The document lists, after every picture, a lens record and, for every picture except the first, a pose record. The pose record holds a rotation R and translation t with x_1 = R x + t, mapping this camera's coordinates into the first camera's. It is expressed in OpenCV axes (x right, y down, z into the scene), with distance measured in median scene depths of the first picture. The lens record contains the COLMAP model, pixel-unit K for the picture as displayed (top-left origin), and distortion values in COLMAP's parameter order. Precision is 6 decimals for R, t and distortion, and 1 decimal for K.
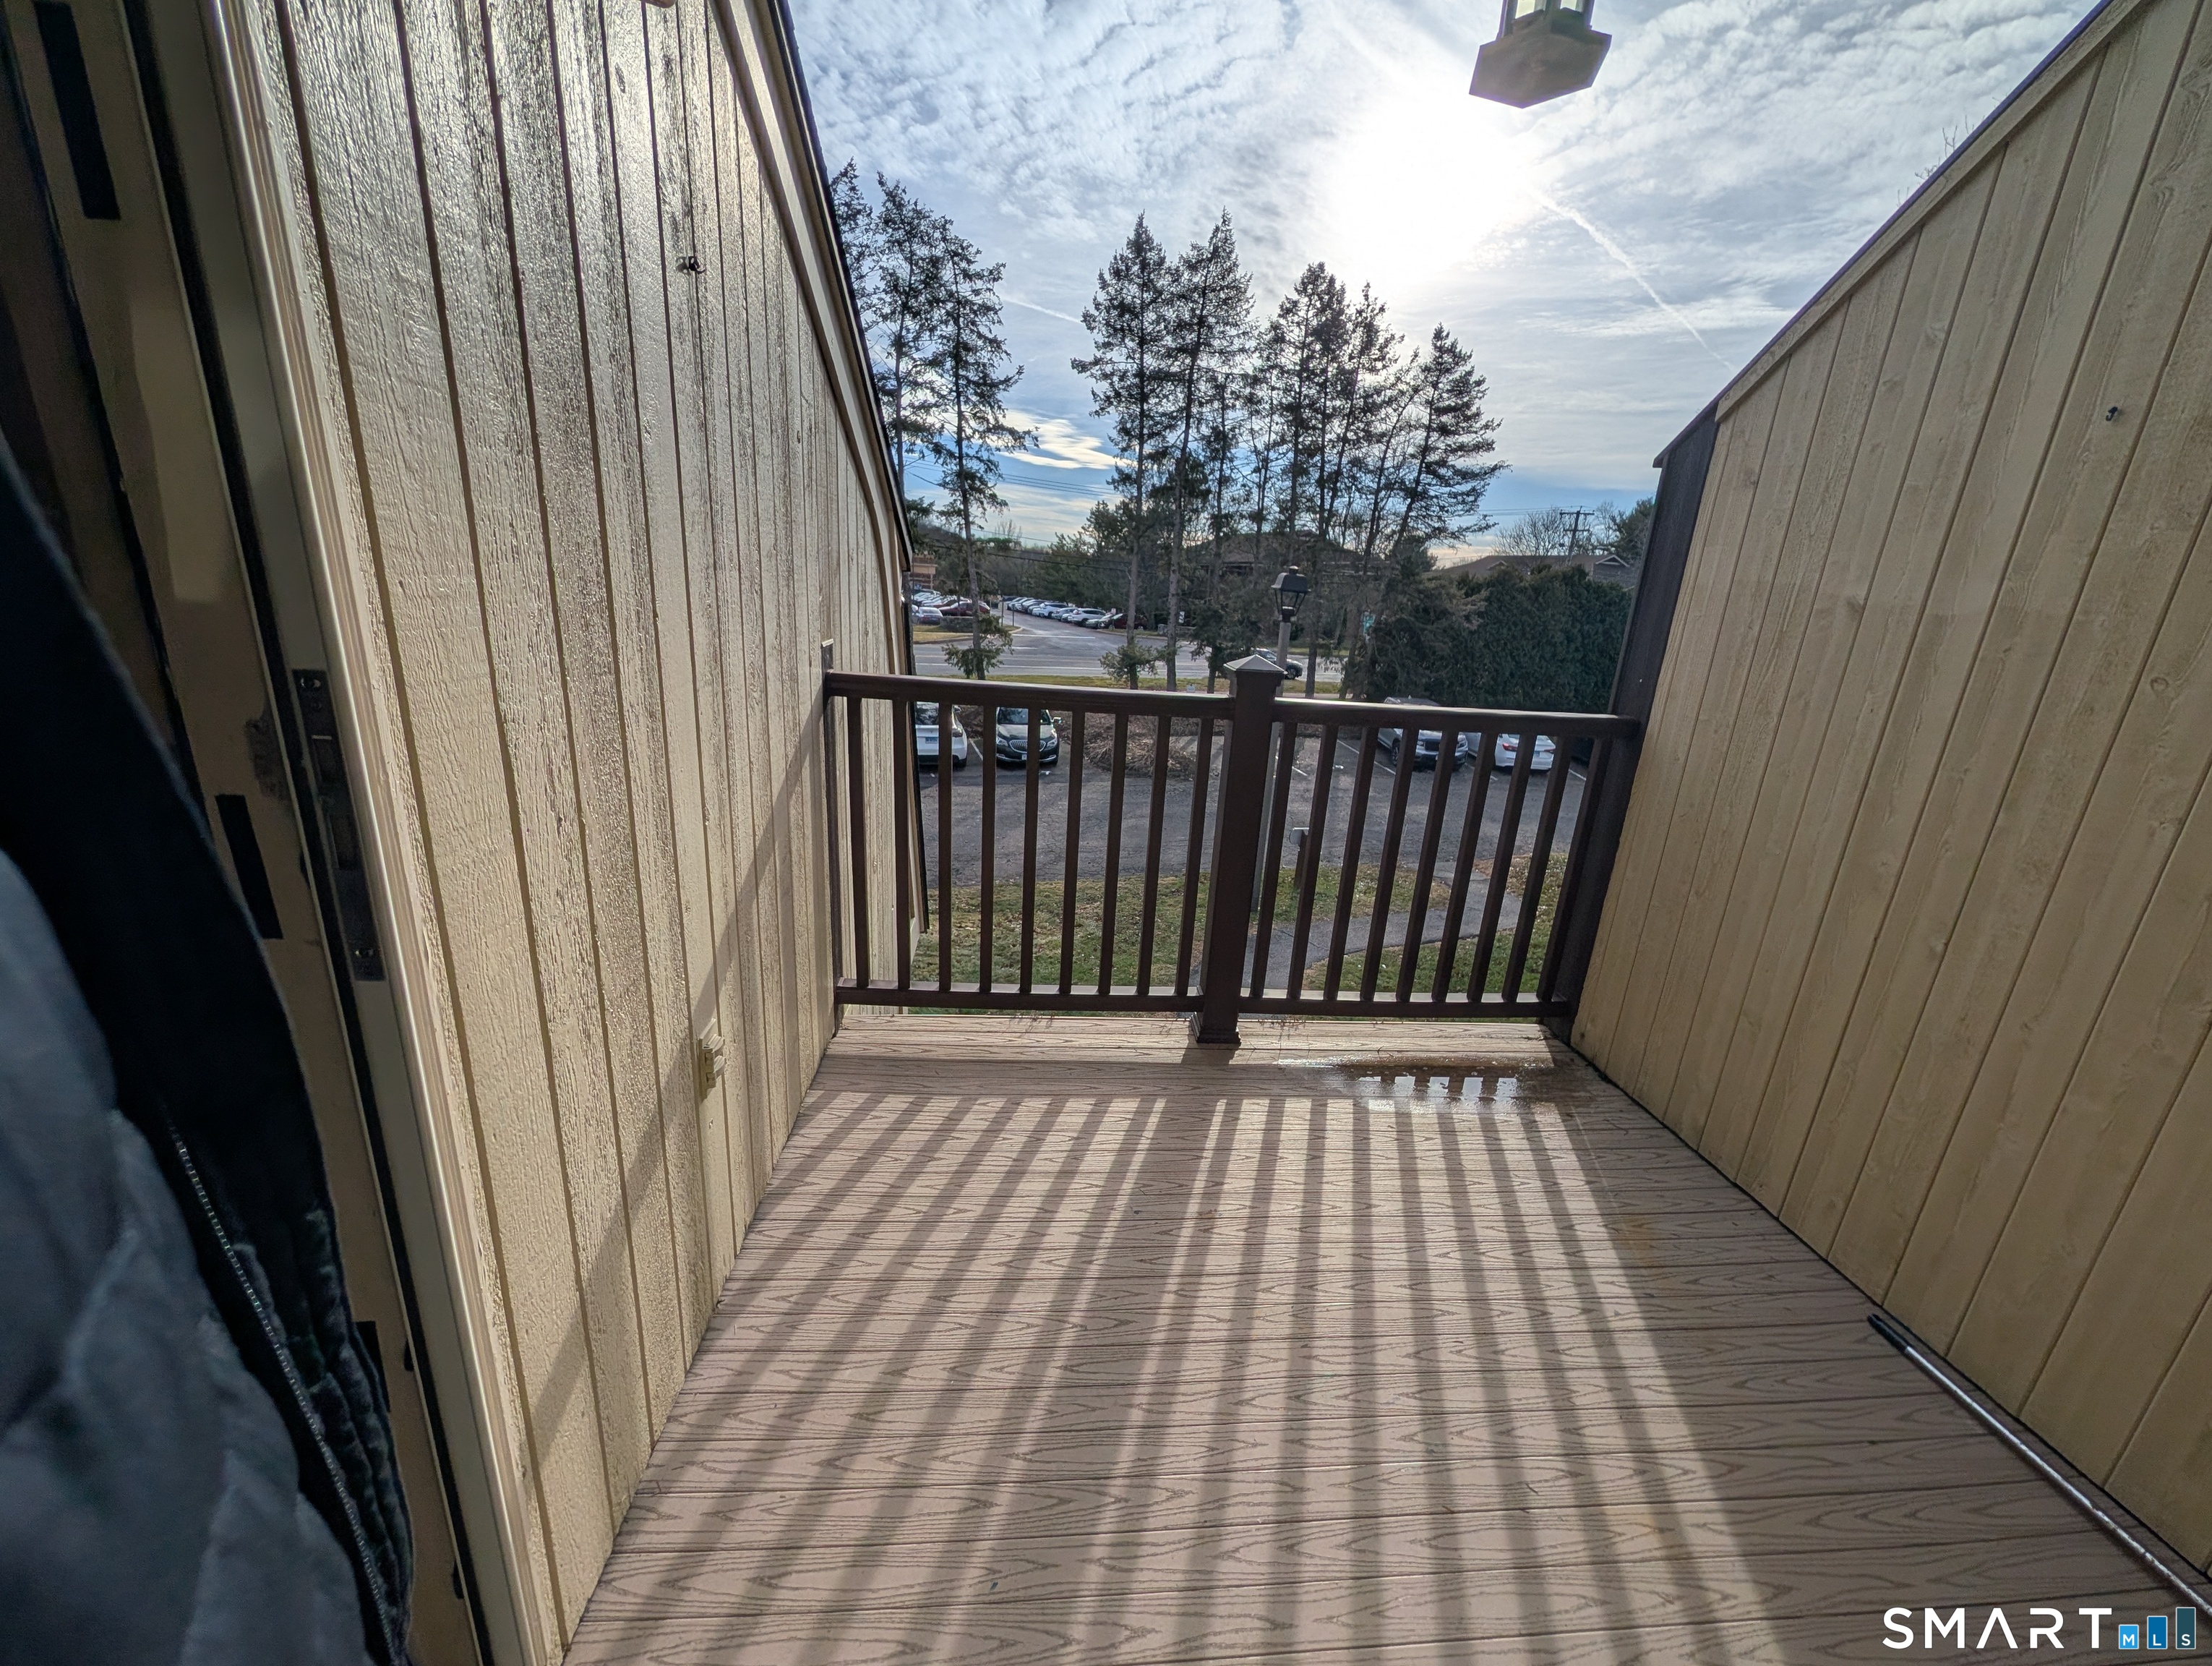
lens RADIAL K [[857.2, 0, 1110.2], [0, 857.2, 833.6], [0, 0, 1]] dist [-0.001359, 0.000314]
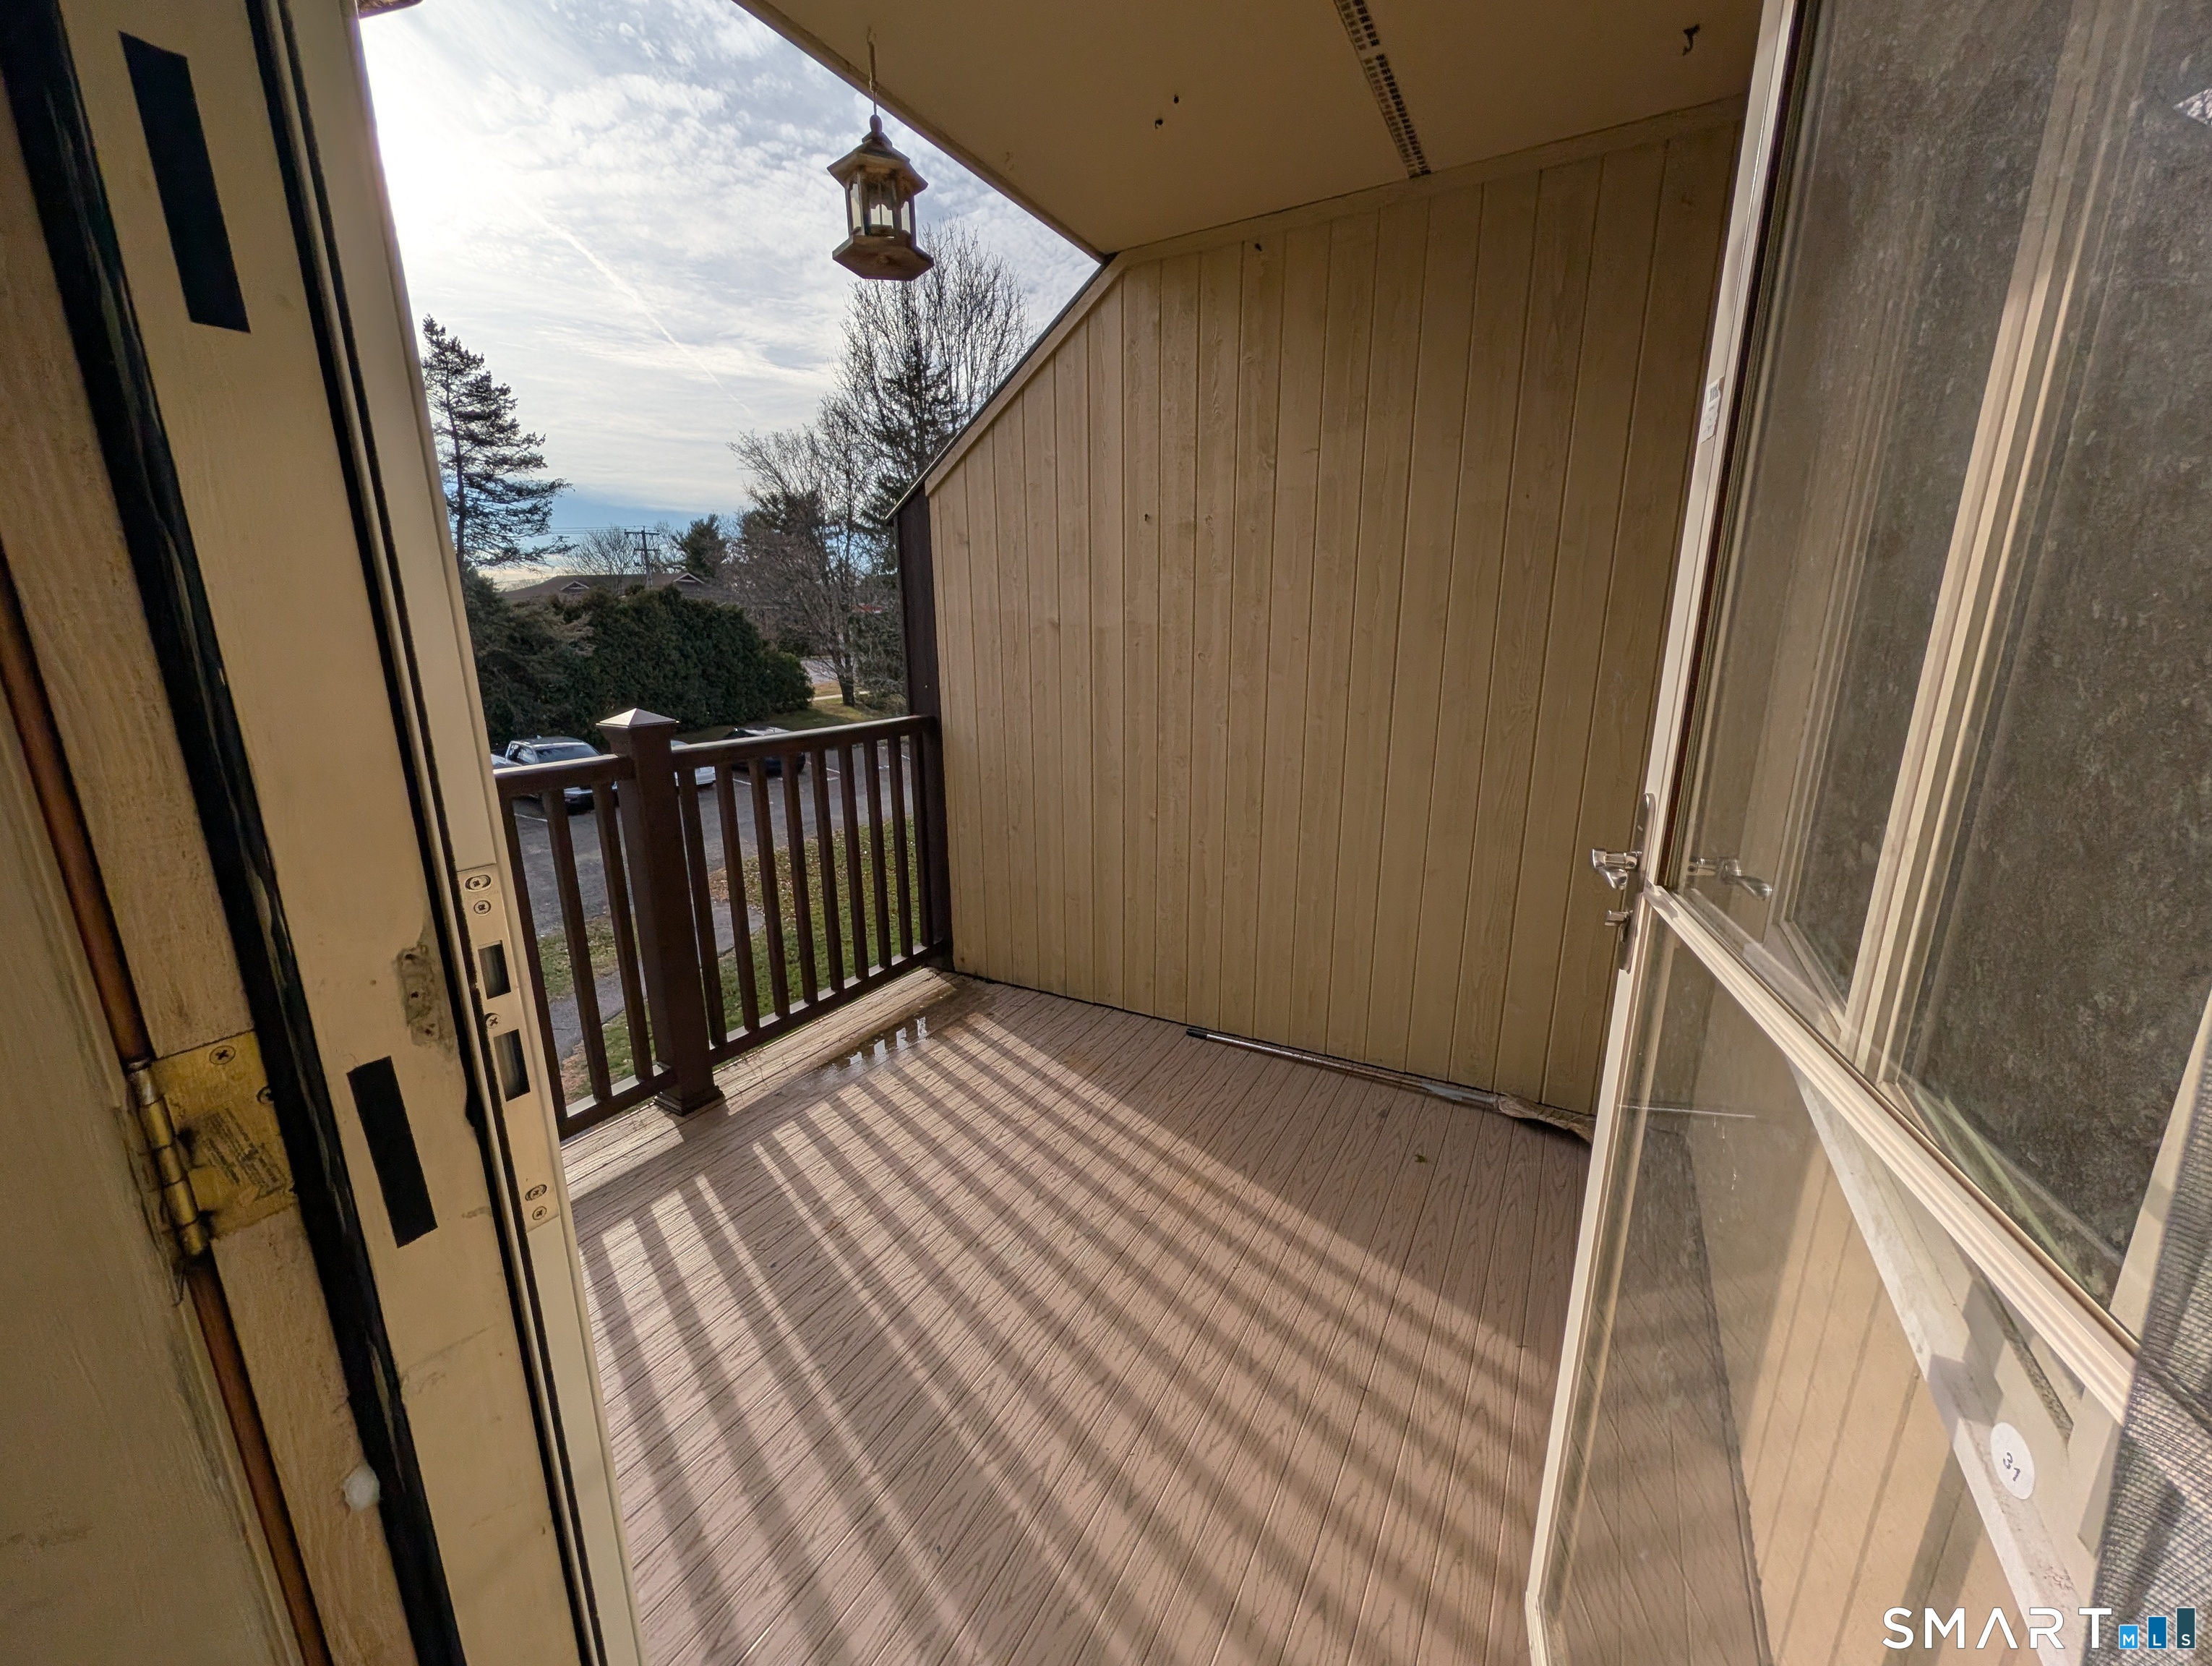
lens RADIAL K [[857.2, 0, 1120.4], [0, 857.2, 835.7], [0, 0, 1]] dist [-0.001359, 0.000314]
pose [[0.562800, -0.258146, 0.785249, -0.265713], [0.270487, 0.955196, 0.120153, -0.032671], [-0.781084, 0.144777, 0.607410, 0.001389]]
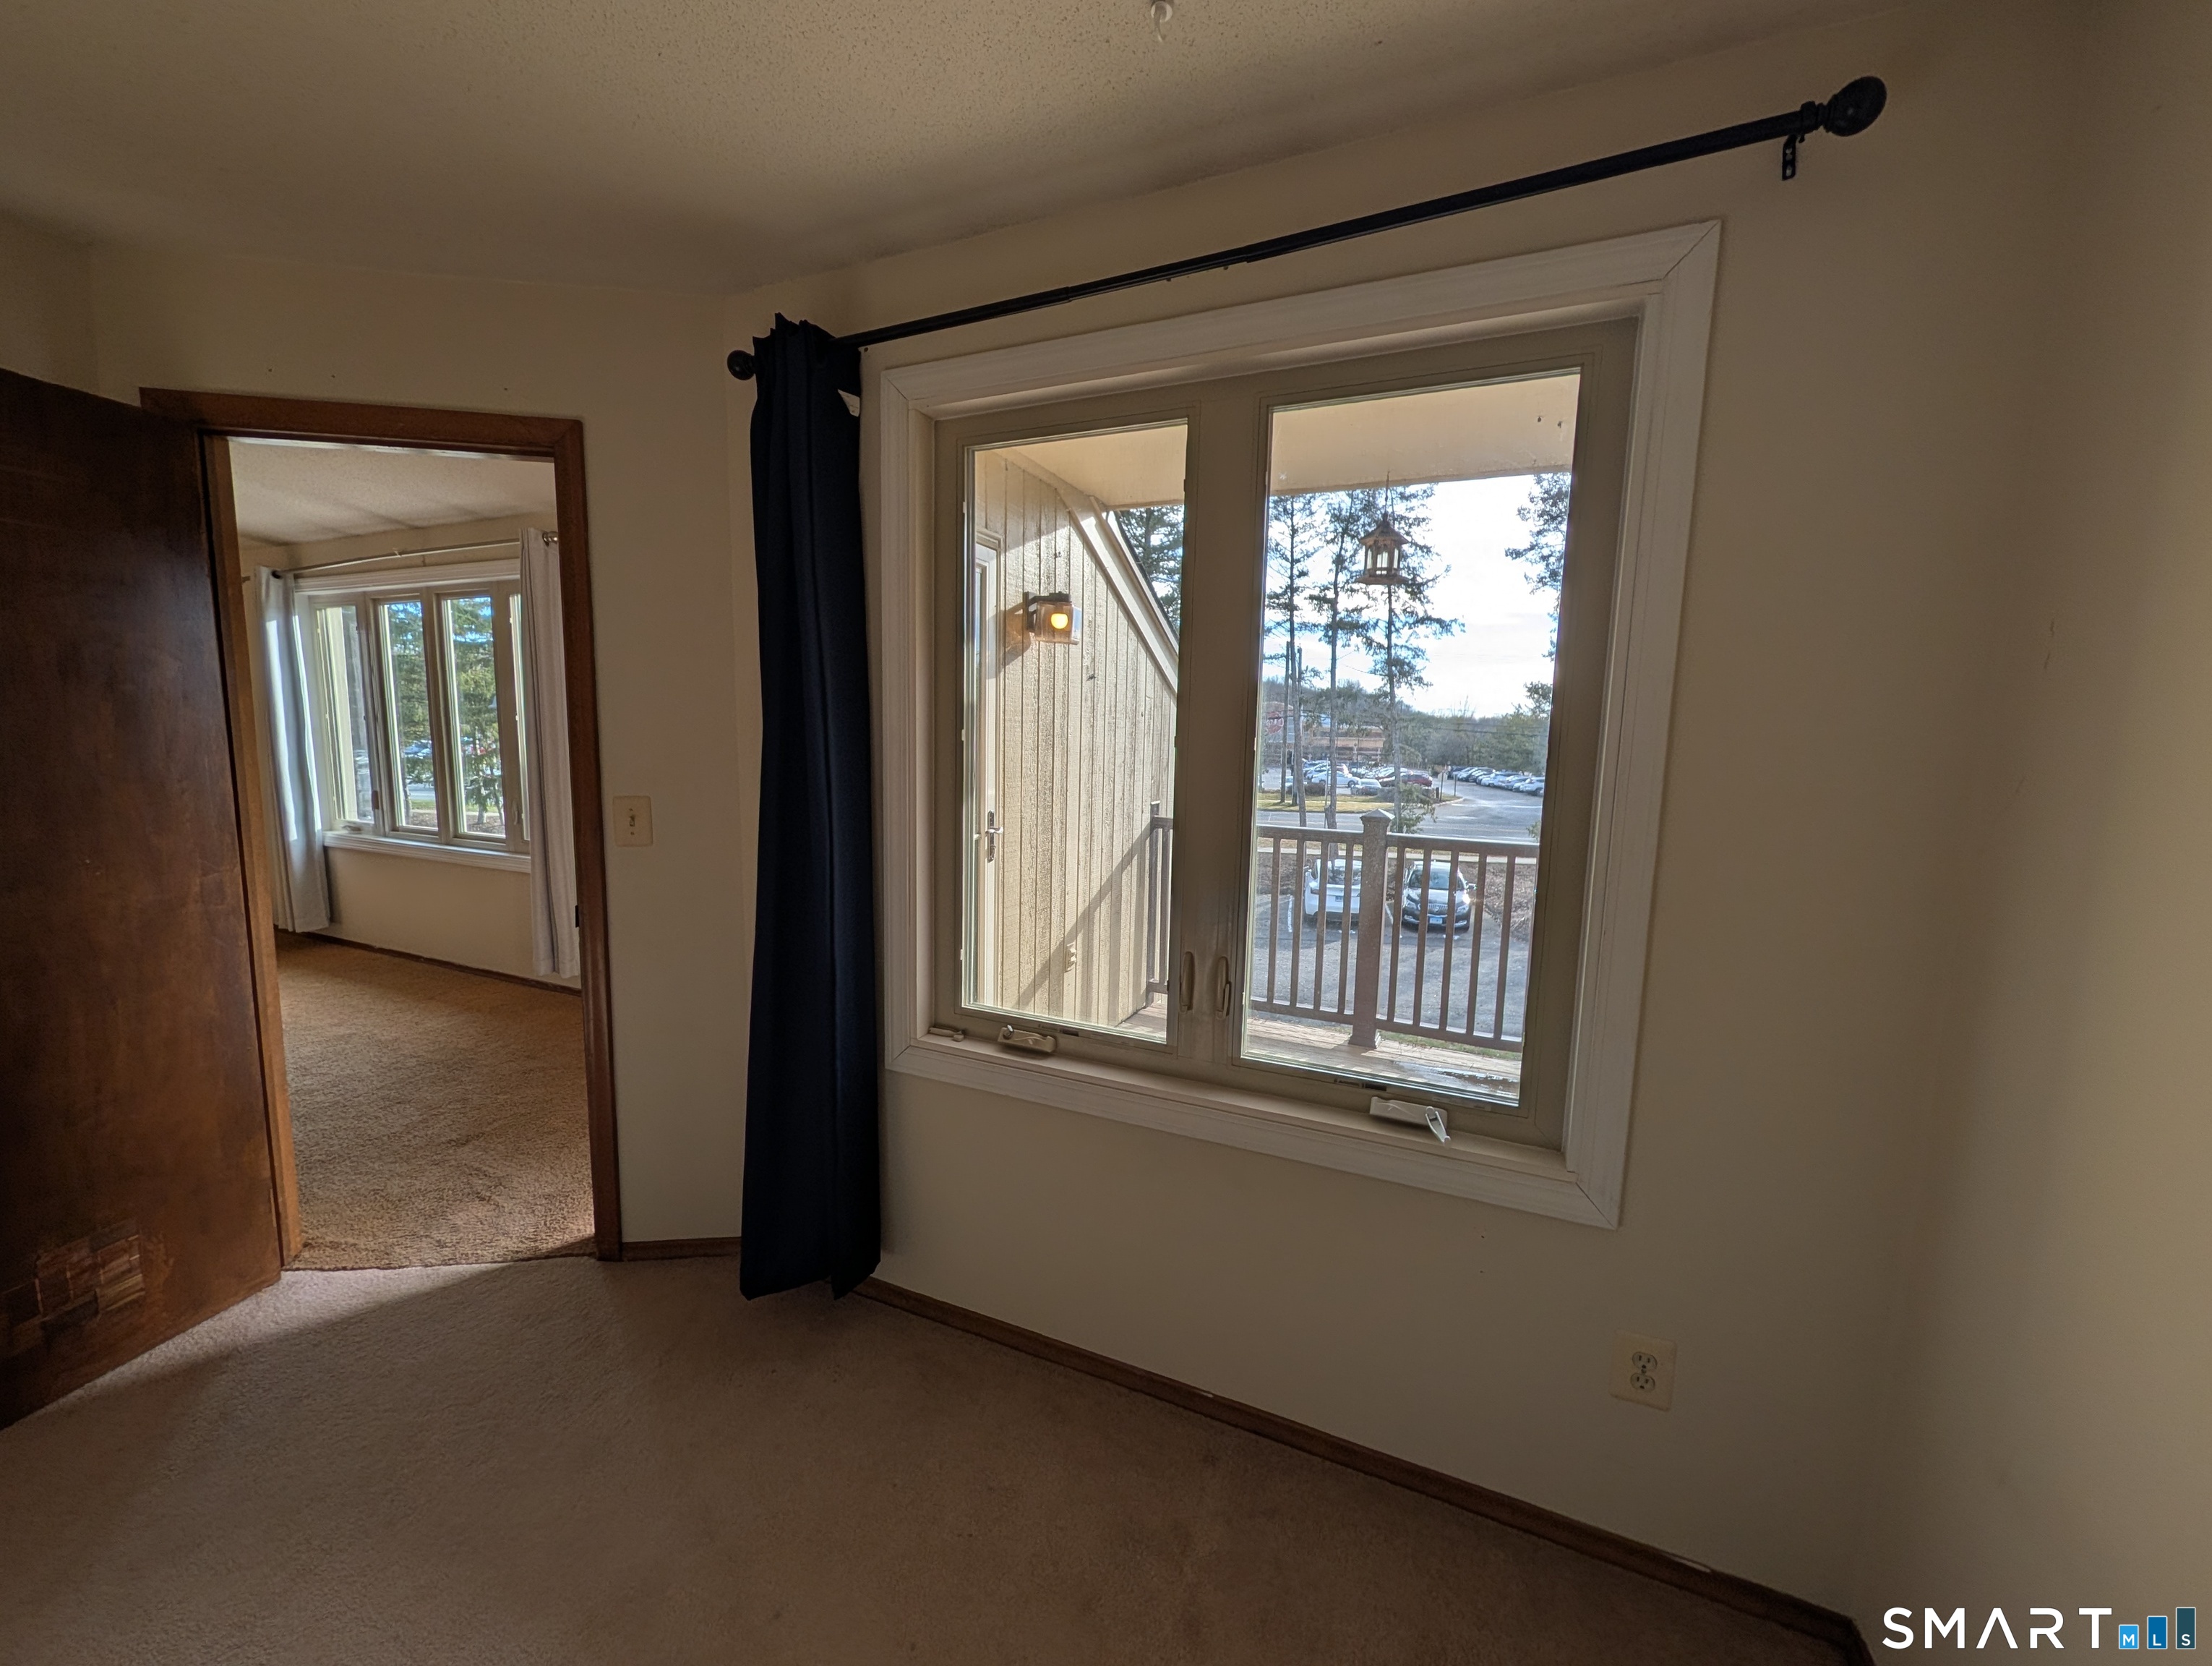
lens RADIAL K [[857.2, 0, 1097.1], [0, 857.2, 830.5], [0, 0, 1]] dist [-0.001359, 0.000314]
pose [[0.865825, 0.012773, -0.500183, 0.456418], [-0.111198, 0.979586, -0.167471, 0.159599], [0.487833, 0.200620, 0.849571, -0.632297]]
